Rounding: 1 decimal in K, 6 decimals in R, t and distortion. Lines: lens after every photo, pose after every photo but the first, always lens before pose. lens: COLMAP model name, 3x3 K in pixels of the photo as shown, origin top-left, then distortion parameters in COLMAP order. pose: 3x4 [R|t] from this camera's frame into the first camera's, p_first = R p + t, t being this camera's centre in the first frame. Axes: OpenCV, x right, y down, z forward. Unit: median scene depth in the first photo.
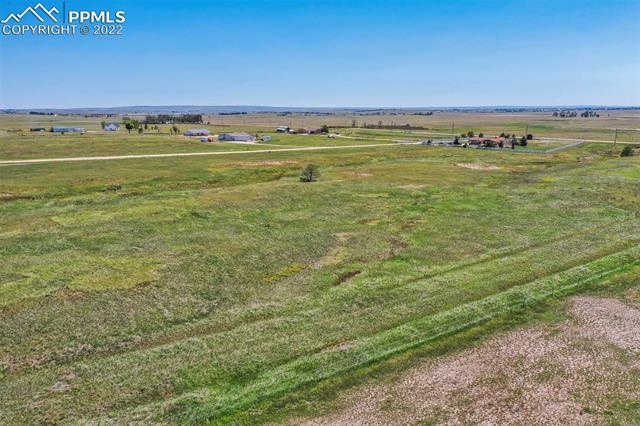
lens RADIAL K [[499.2, 0, 315.9], [0, 499.2, 210.3], [0, 0, 1]] dist [0.005553, -0.009107]
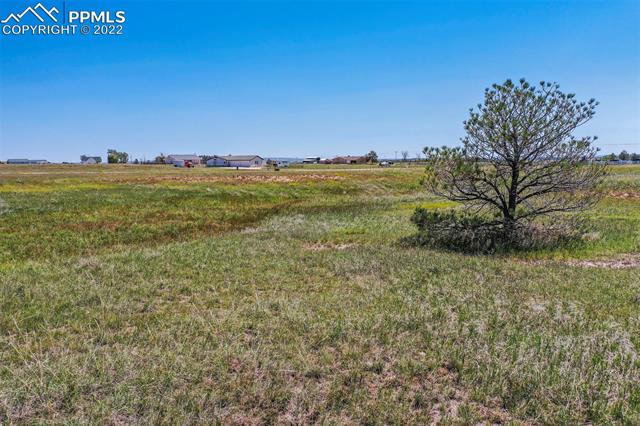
lens RADIAL K [[499.2, 0, 319.0], [0, 499.2, 213.0], [0, 0, 1]] dist [0.005553, -0.009107]
pose [[0.998459, 0.003124, -0.055401, -0.076703], [-0.008397, 0.995422, -0.095204, -0.094583], [0.054850, 0.095522, 0.993915, 1.542427]]
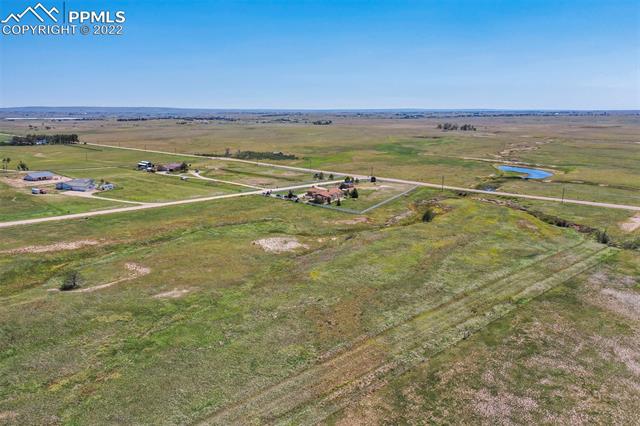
lens RADIAL K [[499.2, 0, 310.8], [0, 499.2, 214.6], [0, 0, 1]] dist [0.005553, -0.009107]
pose [[0.986394, -0.031378, 0.161374, 0.499519], [0.030613, 0.999505, 0.007229, -0.331420], [-0.161521, -0.002190, 0.986867, -0.047408]]
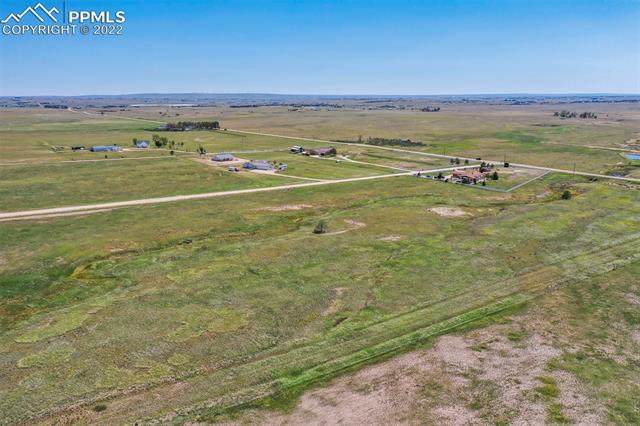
lens RADIAL K [[499.2, 0, 323.4], [0, 499.2, 215.0], [0, 0, 1]] dist [0.005553, -0.009107]
pose [[0.999985, -0.001446, -0.005323, 0.005261], [0.001619, 0.999467, 0.032601, -0.265356], [0.005273, -0.032609, 0.999454, -0.725172]]
